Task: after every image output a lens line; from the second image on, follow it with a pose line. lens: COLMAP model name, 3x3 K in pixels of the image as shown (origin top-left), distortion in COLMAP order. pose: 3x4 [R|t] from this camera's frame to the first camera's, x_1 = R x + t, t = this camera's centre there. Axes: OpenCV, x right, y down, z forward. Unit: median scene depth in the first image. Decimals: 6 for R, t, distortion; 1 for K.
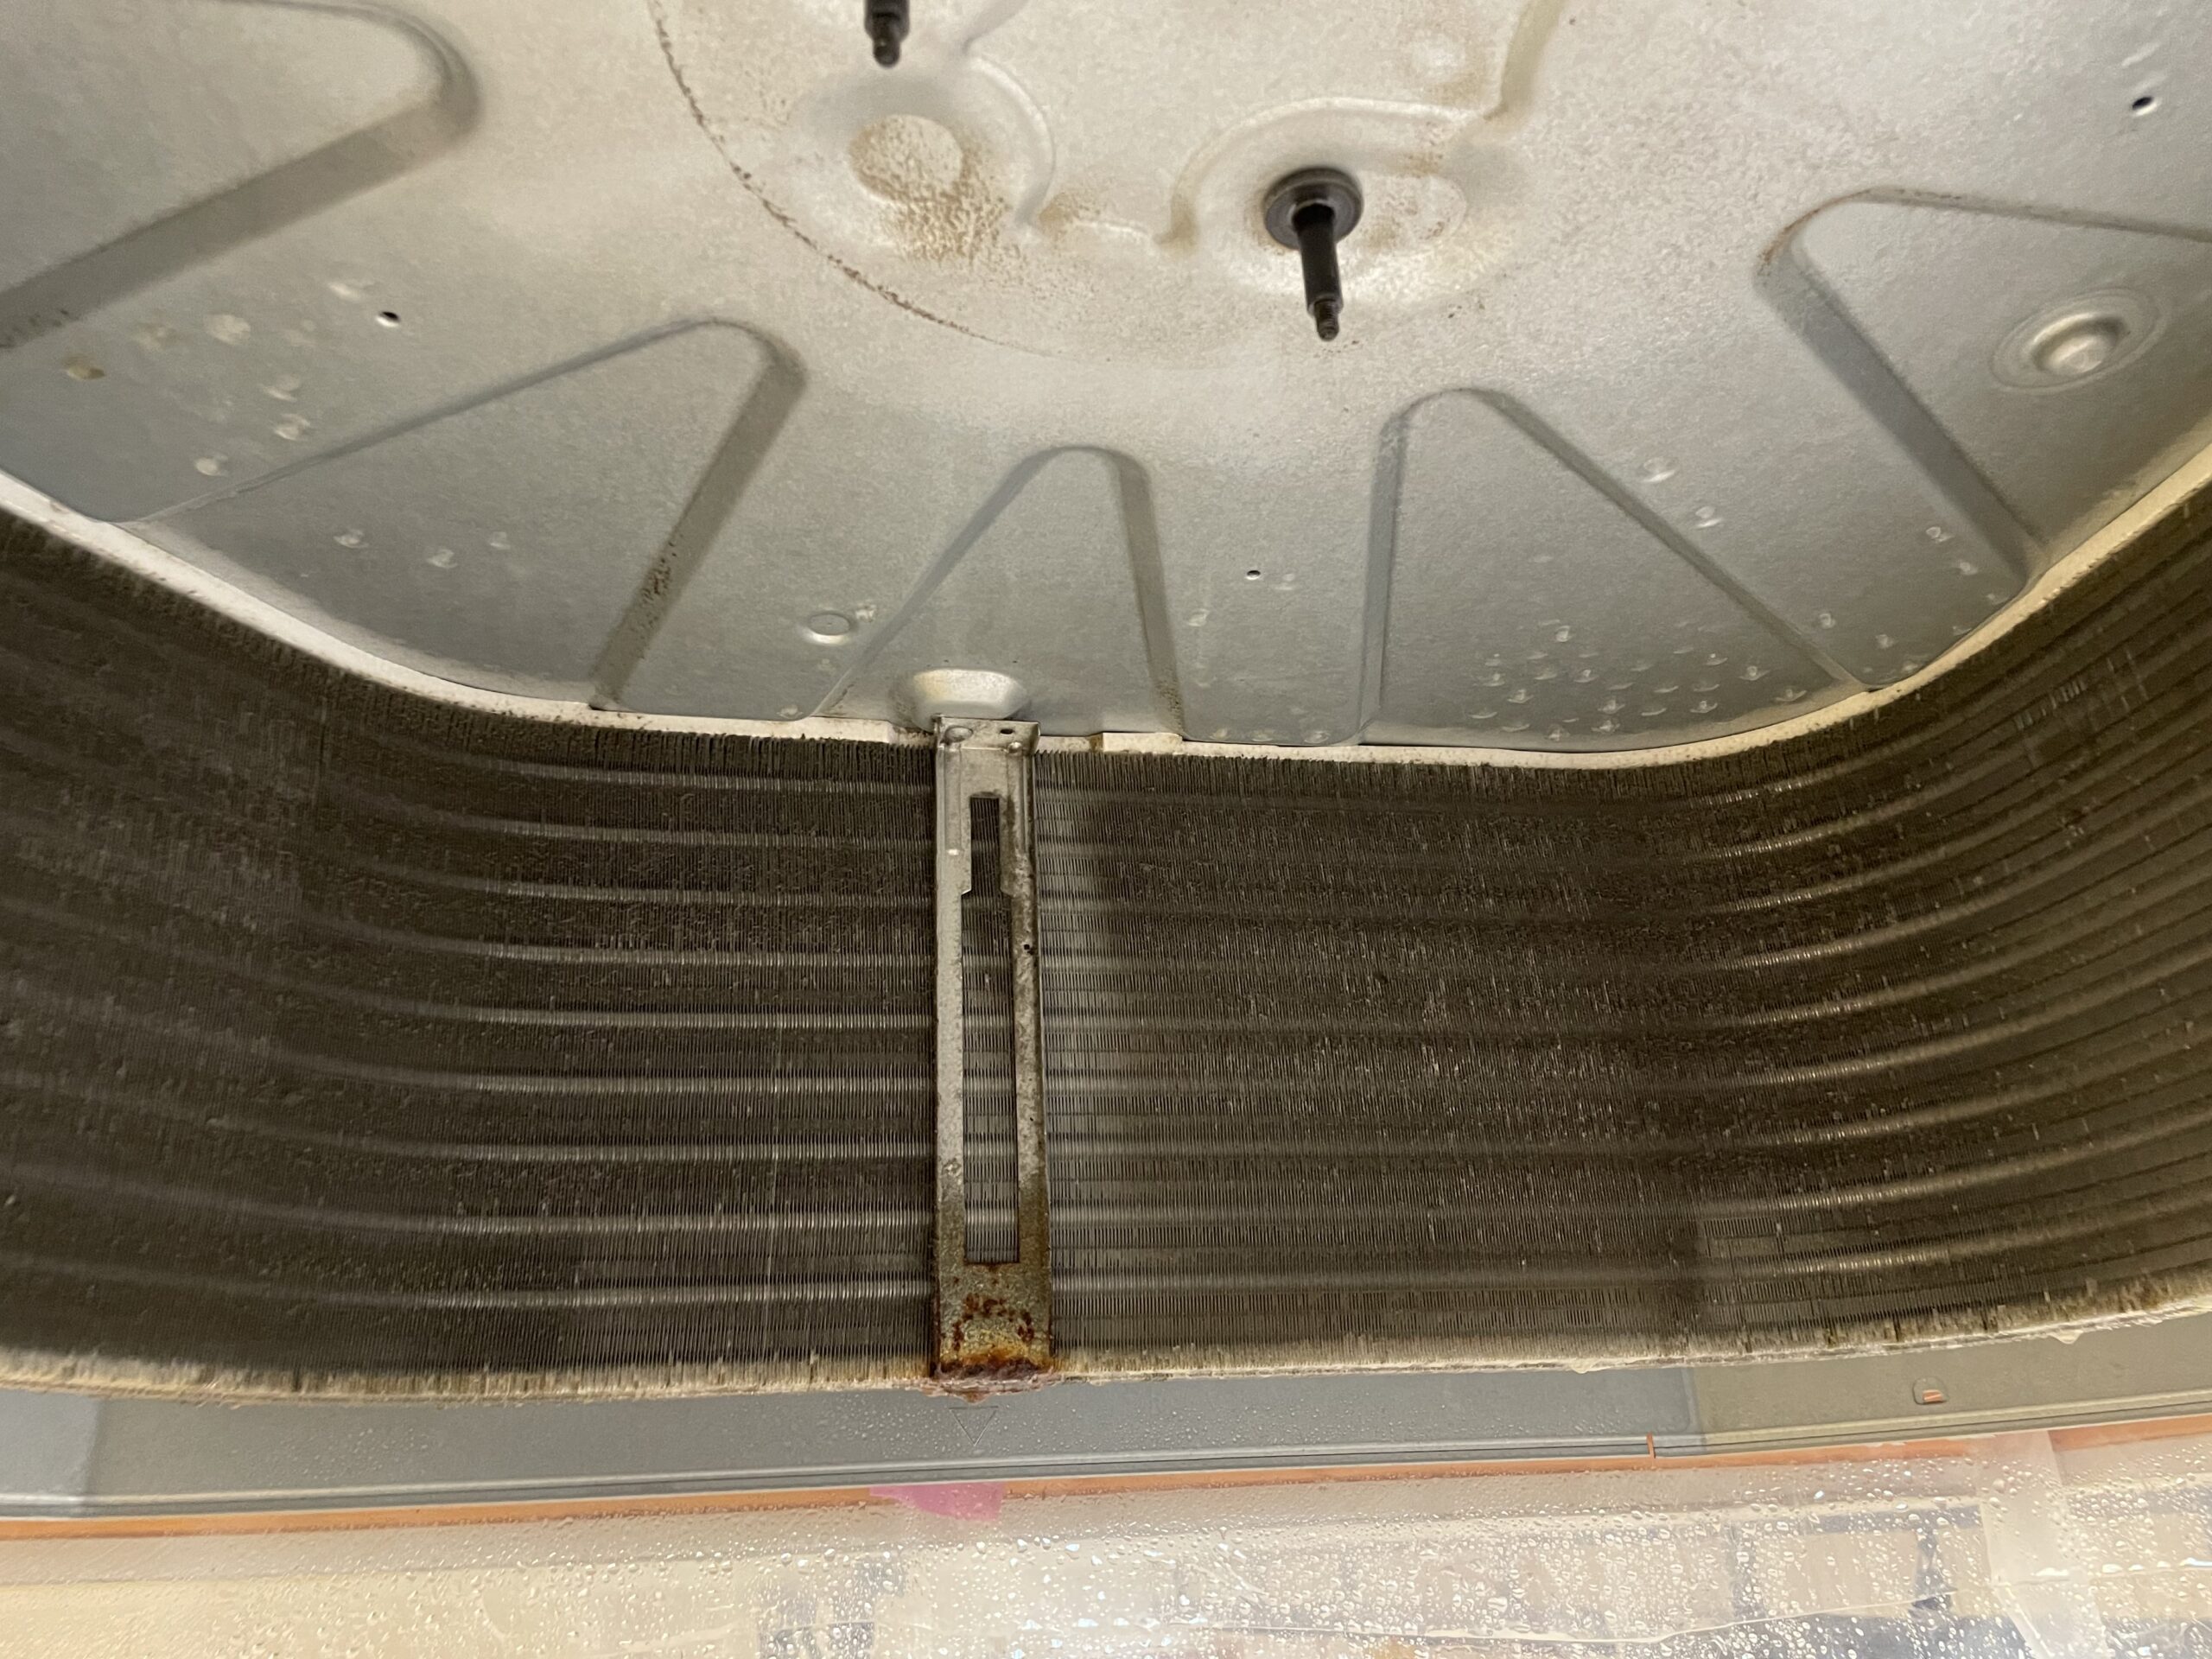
lens RADIAL K [[1693.4, 0, 1112.6], [0, 1693.4, 770.0], [0, 0, 1]] dist [0.071659, -0.103545]
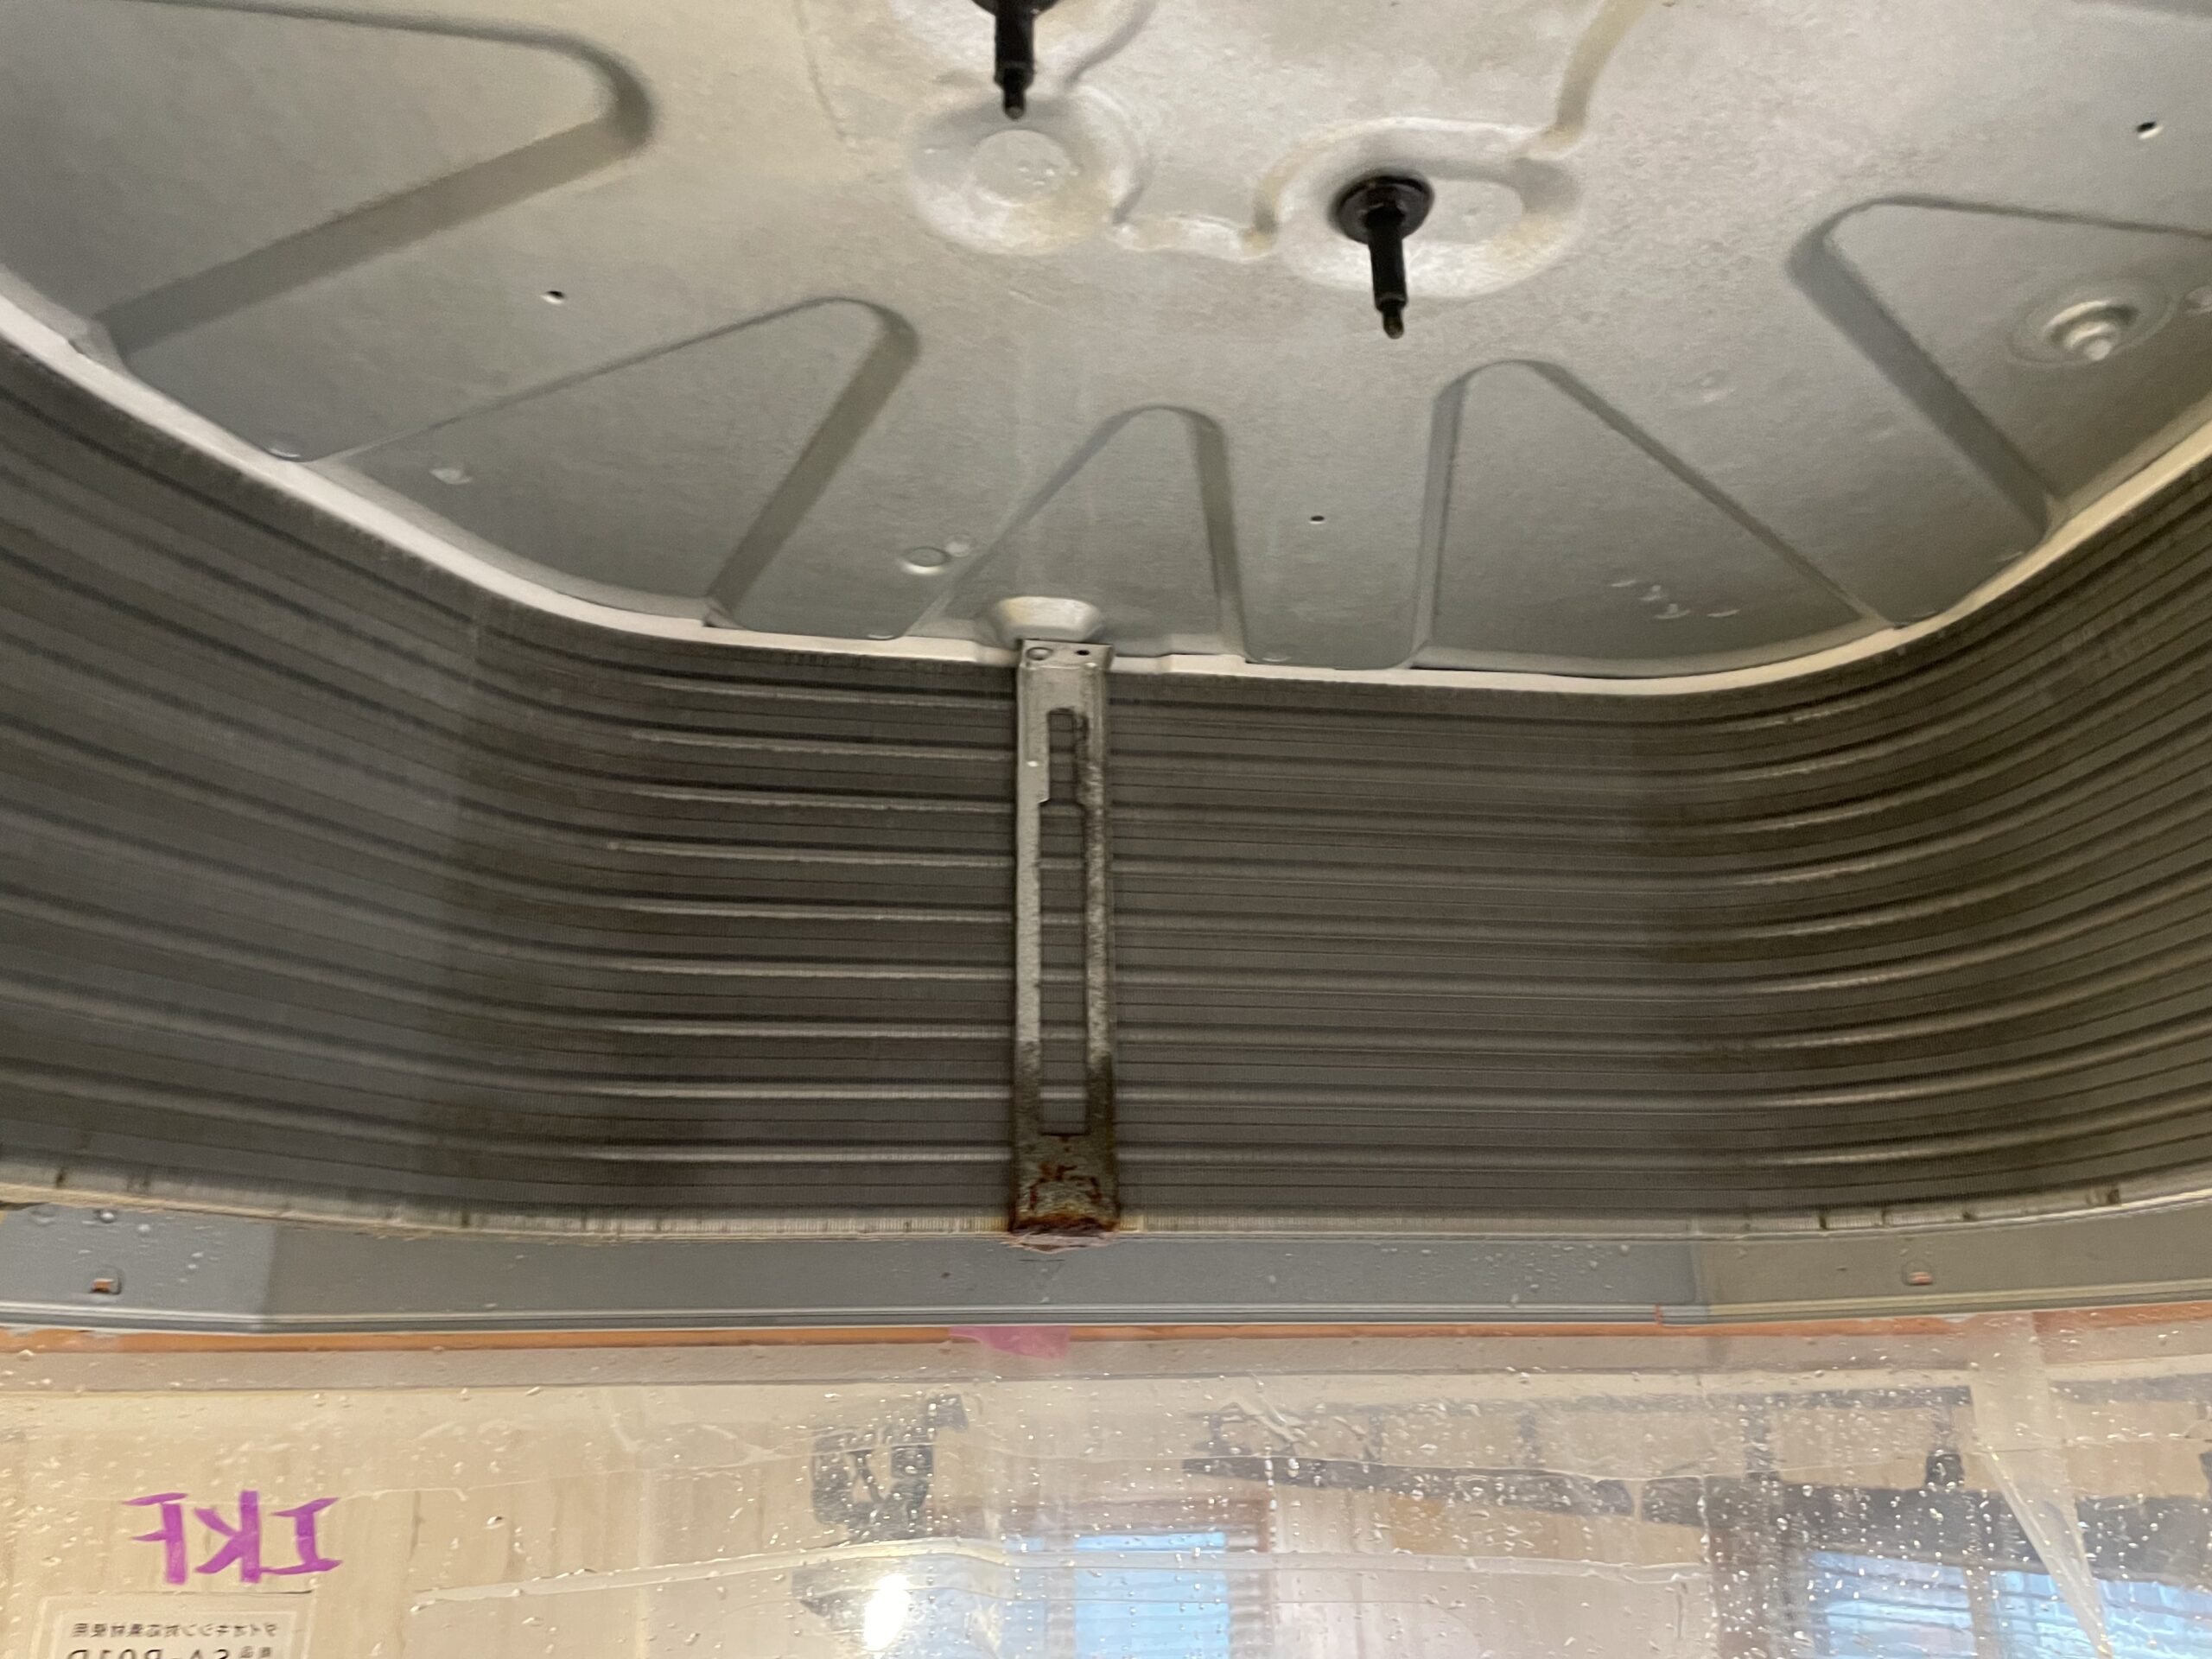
lens RADIAL K [[1693.4, 0, 1112.6], [0, 1693.4, 770.0], [0, 0, 1]] dist [0.071659, -0.103545]
pose [[0.999341, 0.022117, -0.028790, -0.012812], [-0.019985, 0.997180, 0.072333, -0.031243], [0.030308, -0.071709, 0.996965, -0.096647]]
